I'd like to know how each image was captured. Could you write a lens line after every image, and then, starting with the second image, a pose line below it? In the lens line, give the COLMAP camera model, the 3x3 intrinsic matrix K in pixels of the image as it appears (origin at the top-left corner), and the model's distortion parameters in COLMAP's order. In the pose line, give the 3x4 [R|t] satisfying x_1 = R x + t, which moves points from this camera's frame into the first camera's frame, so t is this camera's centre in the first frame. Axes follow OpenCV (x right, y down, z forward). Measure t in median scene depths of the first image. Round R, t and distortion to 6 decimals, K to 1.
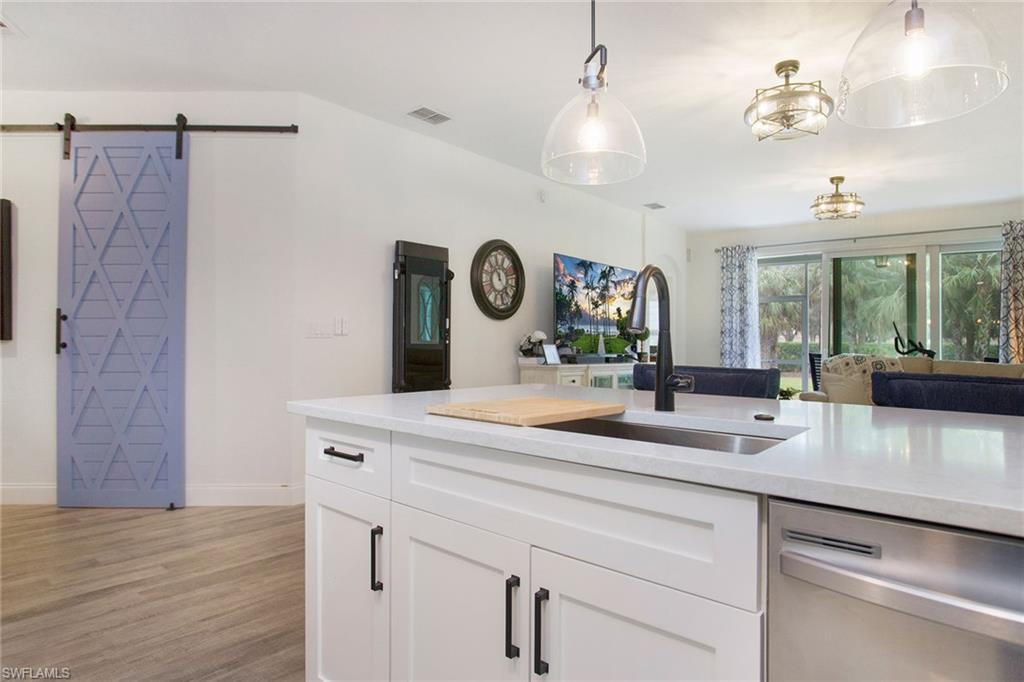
lens RADIAL K [[594.1, 0, 512.0], [0, 594.1, 341.0], [0, 0, 1]] dist [-0.078466, -0.001572]
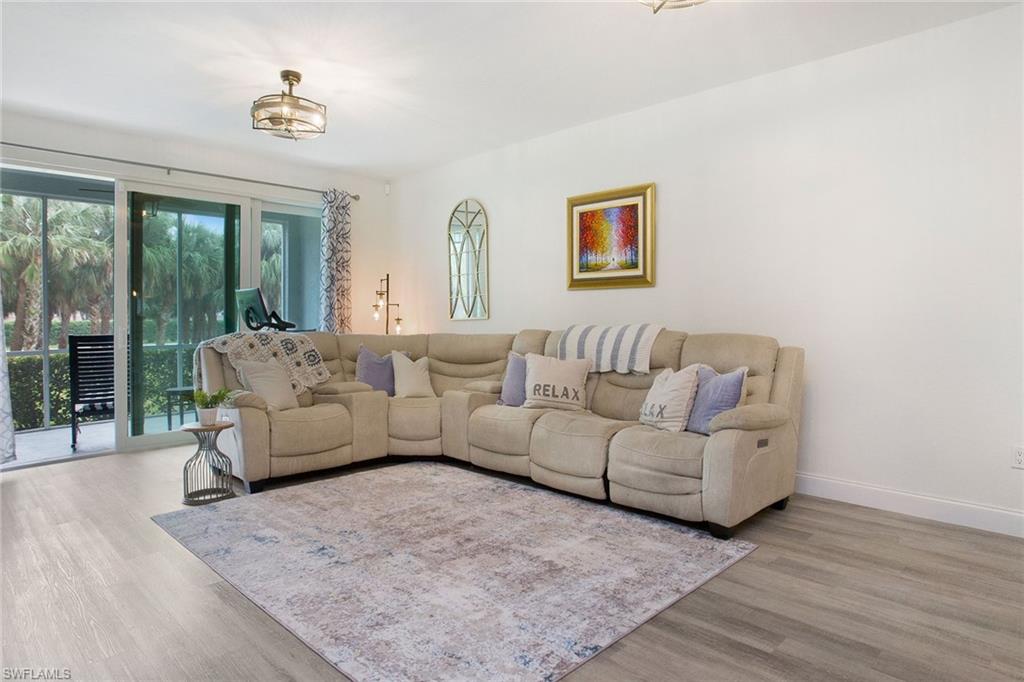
lens RADIAL K [[594.1, 0, 512.0], [0, 594.1, 341.0], [0, 0, 1]] dist [-0.078466, -0.001572]
pose [[0.048551, -0.041253, 0.997968, -0.110387], [0.000263, 0.999147, 0.041289, 0.004840], [-0.998821, -0.001742, 0.048520, 0.639391]]
